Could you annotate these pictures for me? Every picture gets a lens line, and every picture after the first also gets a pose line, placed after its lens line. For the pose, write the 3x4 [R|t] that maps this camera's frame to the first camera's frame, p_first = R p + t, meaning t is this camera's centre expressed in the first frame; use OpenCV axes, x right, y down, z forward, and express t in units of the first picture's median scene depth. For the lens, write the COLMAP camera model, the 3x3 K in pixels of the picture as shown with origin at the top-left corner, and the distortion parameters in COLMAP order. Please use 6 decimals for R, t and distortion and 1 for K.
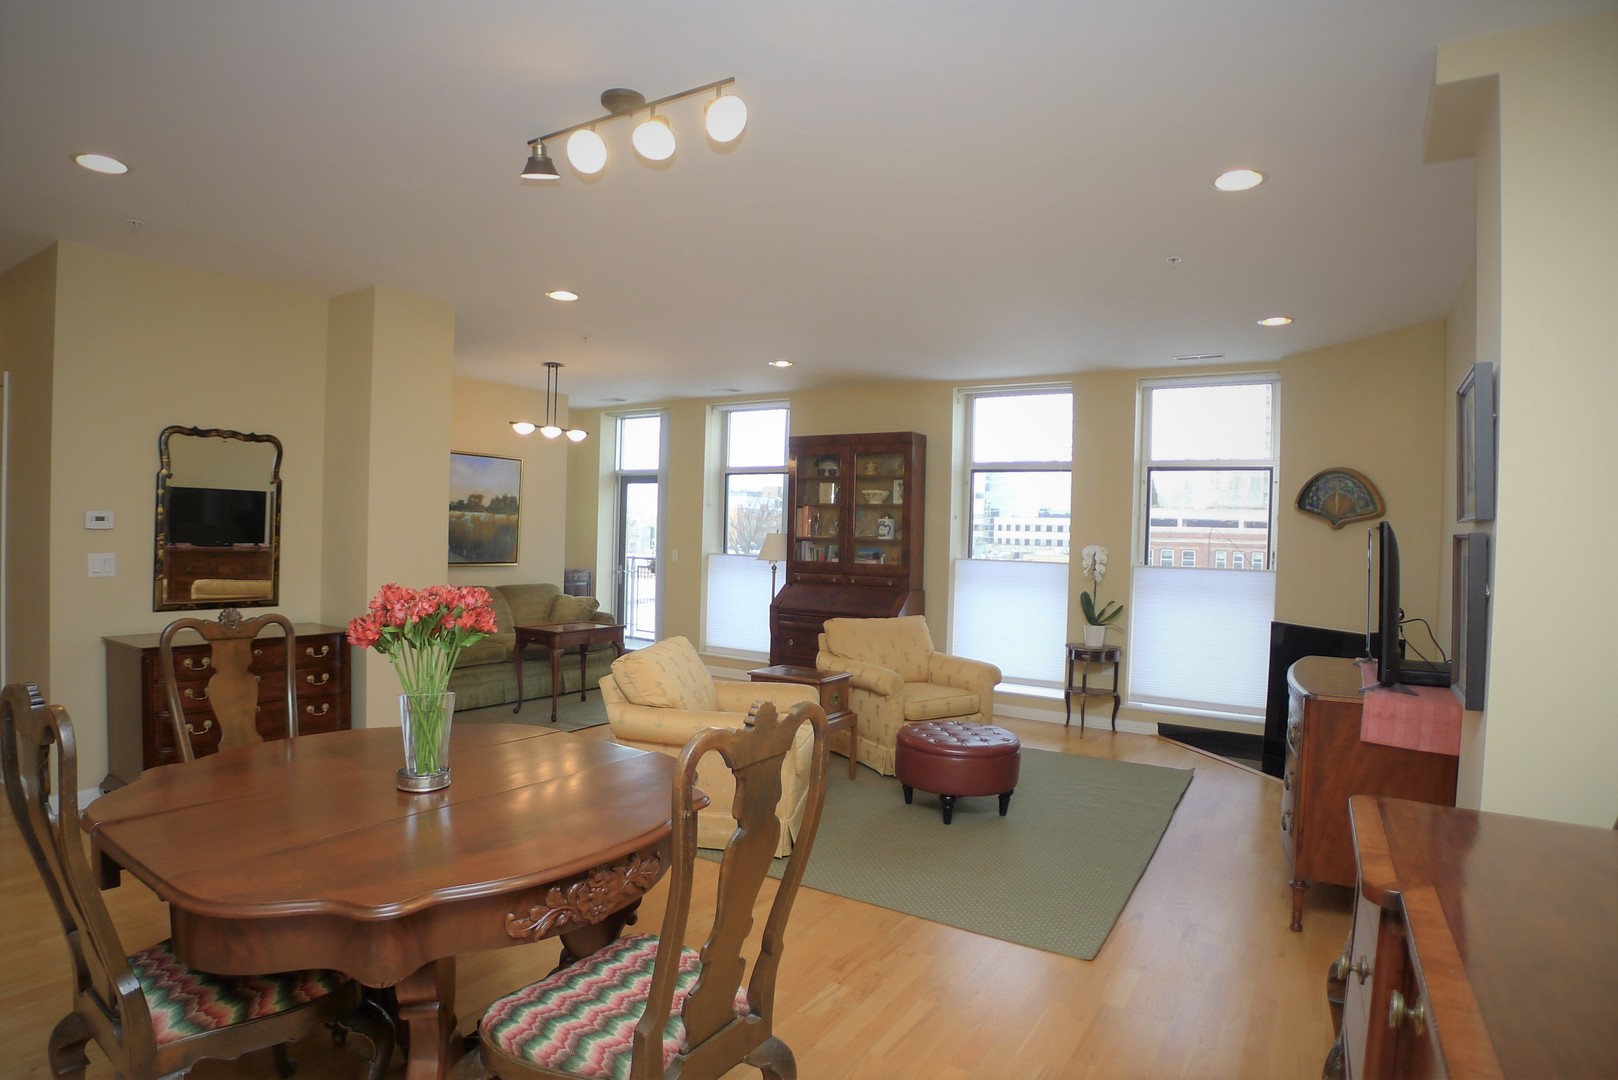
lens RADIAL K [[854.3, 0, 803.9], [0, 854.3, 546.5], [0, 0, 1]] dist [-0.104996, 0.028170]
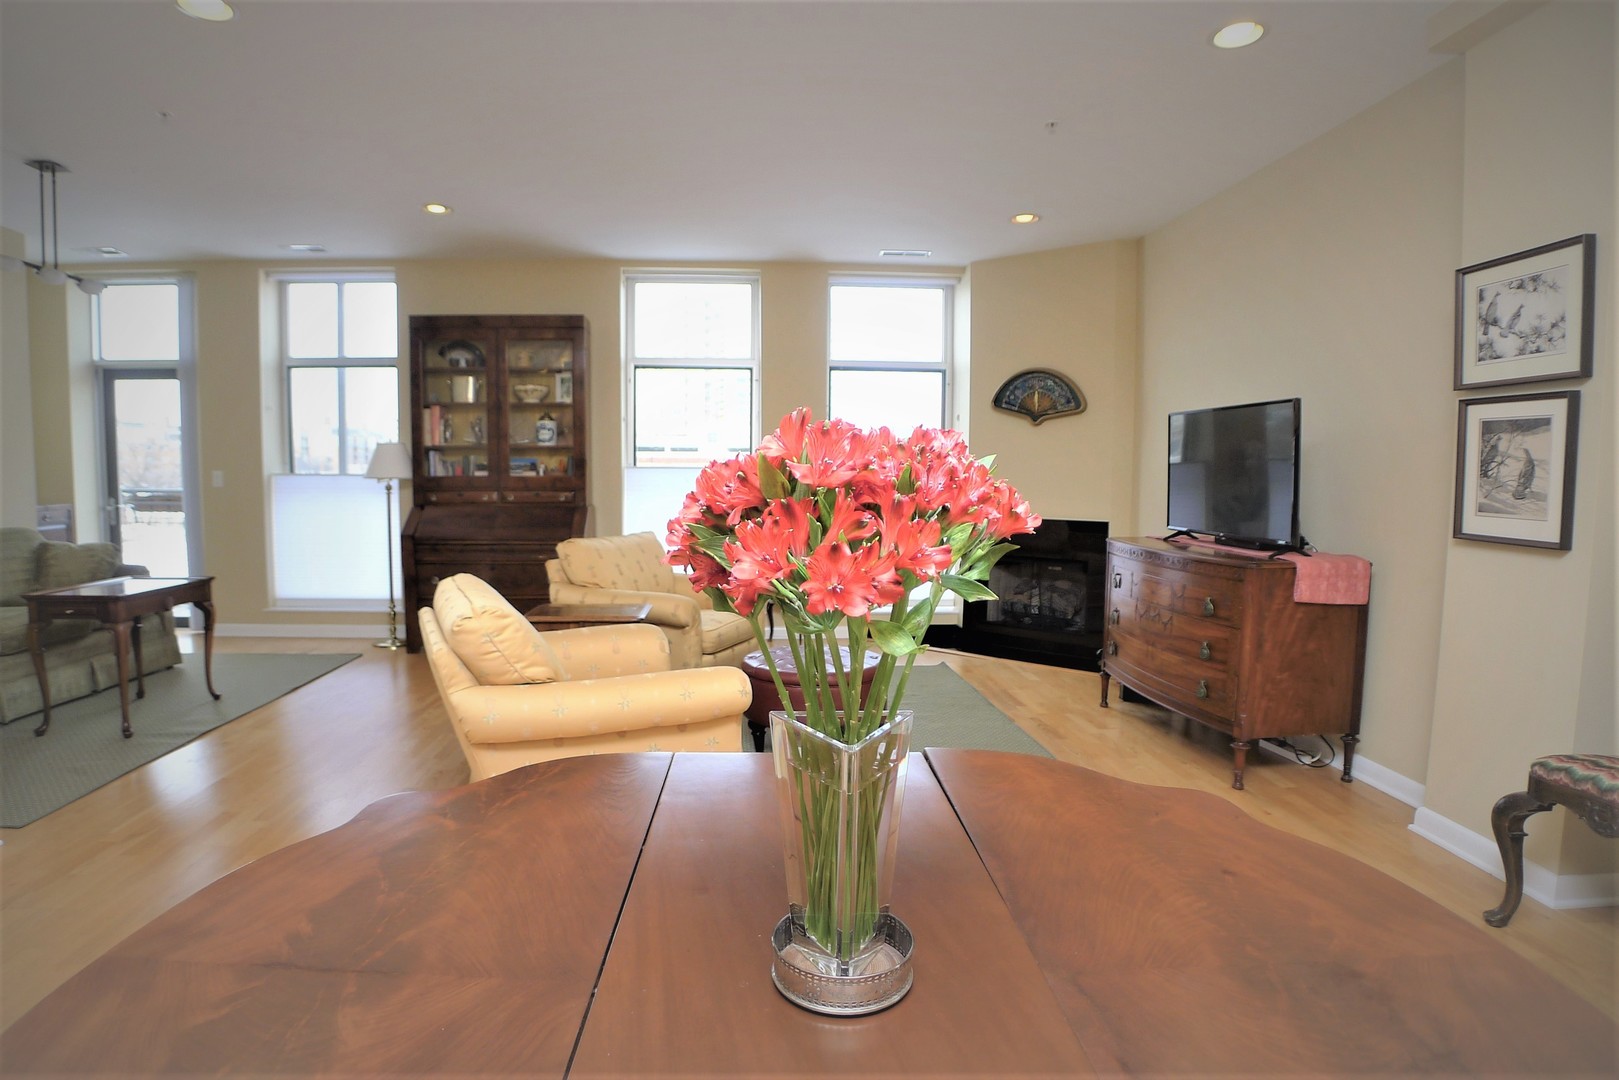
lens RADIAL K [[854.8, 0, 804.4], [0, 854.8, 546.5], [0, 0, 1]] dist [-0.104996, 0.028170]
pose [[0.817350, -0.075001, 0.571239, -0.169410], [0.024918, 0.995165, 0.095006, 0.016534], [-0.575603, -0.063419, 0.815266, 0.176832]]
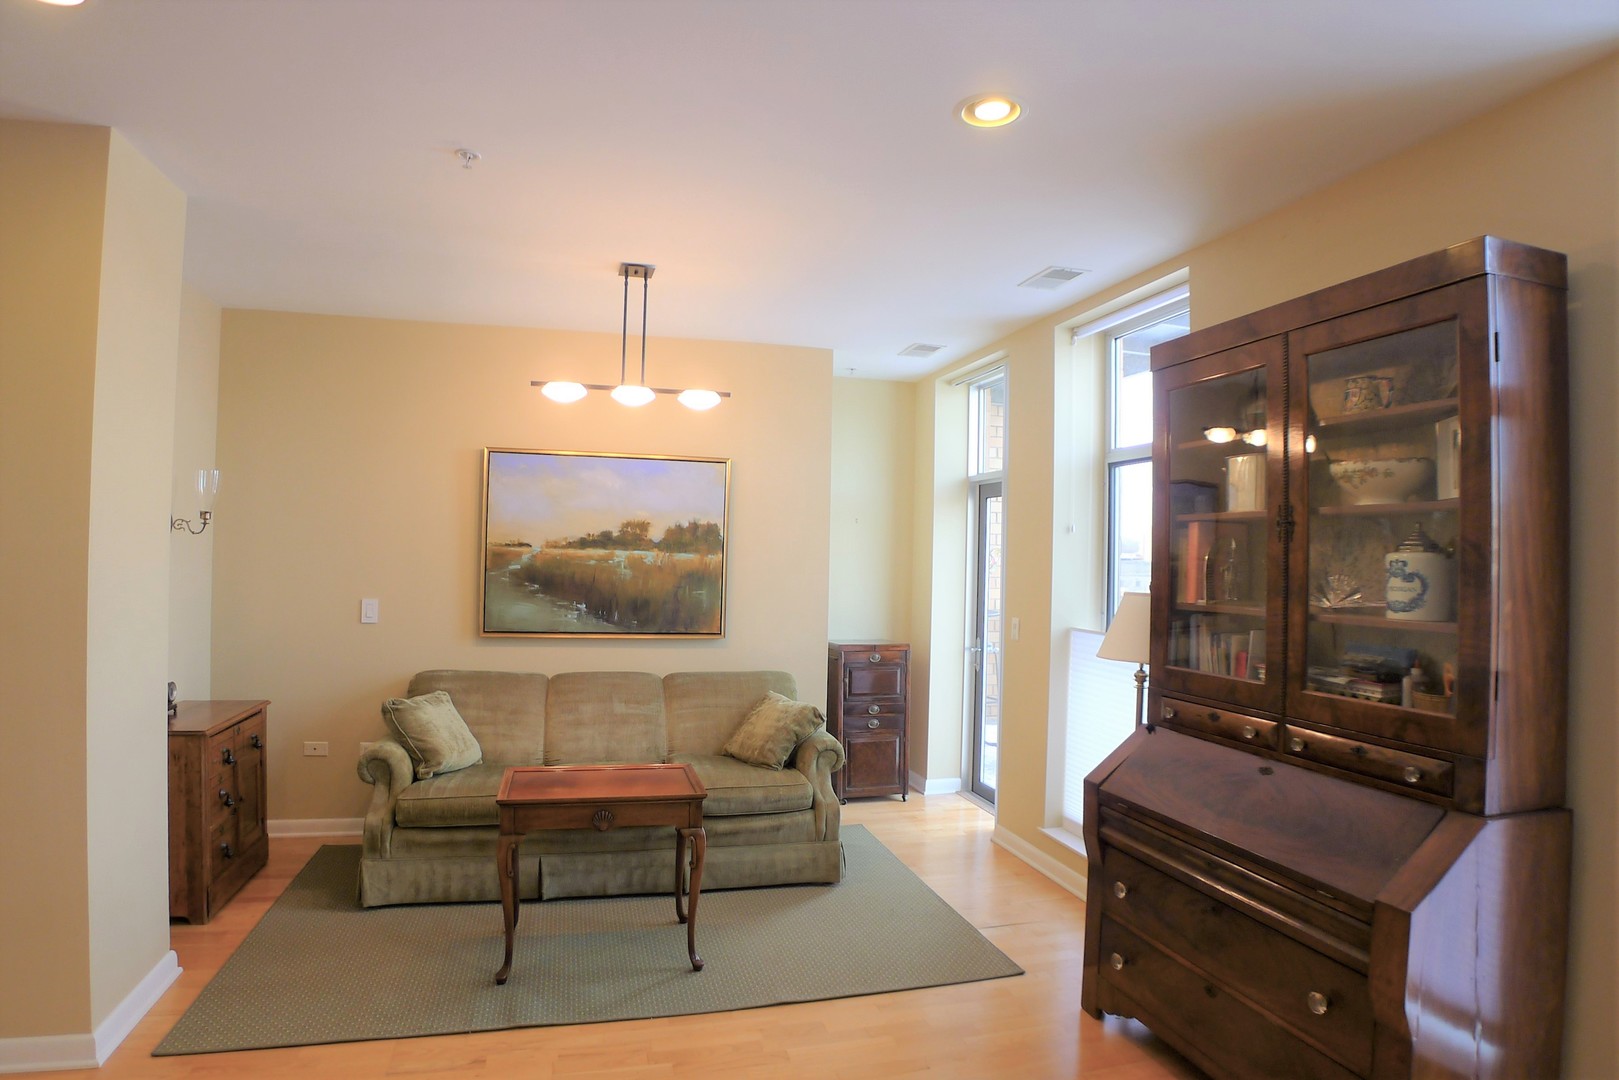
lens RADIAL K [[920.9, 0, 802.1], [0, 920.9, 504.6], [0, 0, 1]] dist [-0.109412, 0.031210]
pose [[0.744670, -0.047053, -0.665772, 0.141468], [-0.014403, 0.996147, -0.086511, -0.018428], [0.667278, 0.074011, 0.741123, 0.590737]]
